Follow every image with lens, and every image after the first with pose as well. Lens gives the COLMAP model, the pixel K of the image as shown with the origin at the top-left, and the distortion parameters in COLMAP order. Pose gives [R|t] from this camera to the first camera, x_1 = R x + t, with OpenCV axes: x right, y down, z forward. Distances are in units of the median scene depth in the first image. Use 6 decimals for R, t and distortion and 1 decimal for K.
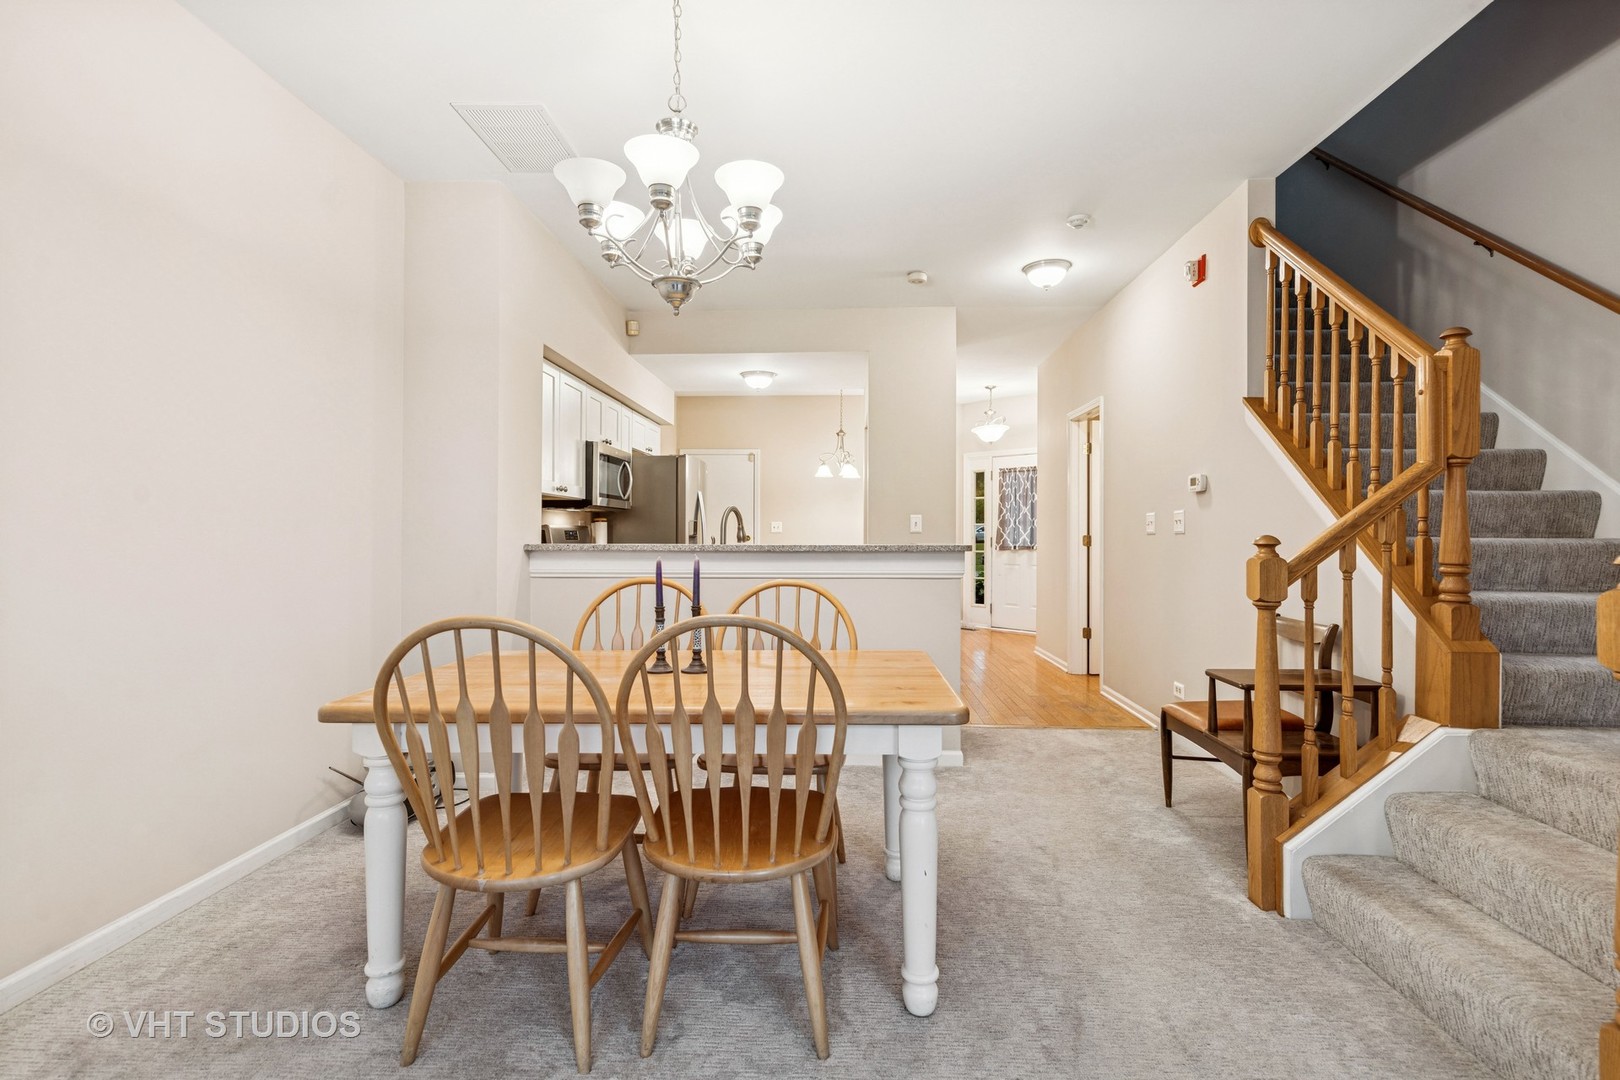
lens RADIAL K [[773.3, 0, 800.8], [0, 773.3, 534.5], [0, 0, 1]] dist [0.018888, -0.000097]
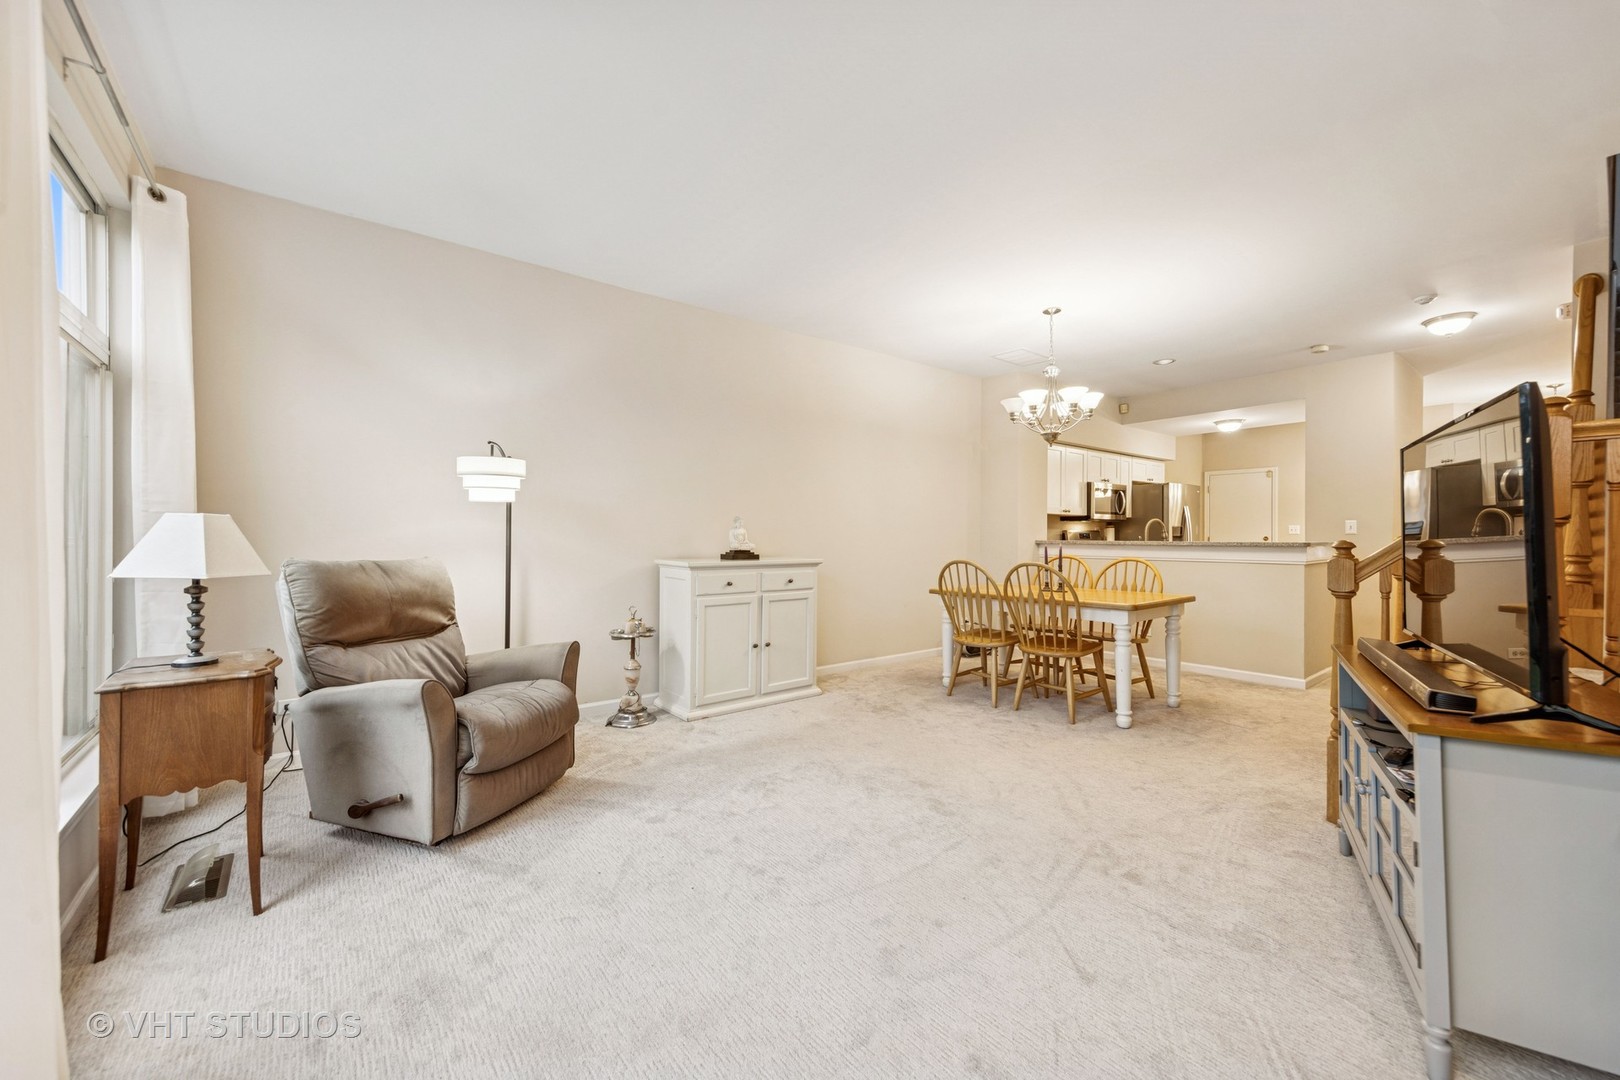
lens RADIAL K [[643.2, 0, 828.4], [0, 643.2, 533.0], [0, 0, 1]] dist [0.011867, -0.001035]
pose [[0.679273, -0.003530, -0.733877, 0.527961], [0.000734, 0.999991, -0.004131, 0.000110], [0.733885, 0.002267, 0.679270, -0.559079]]
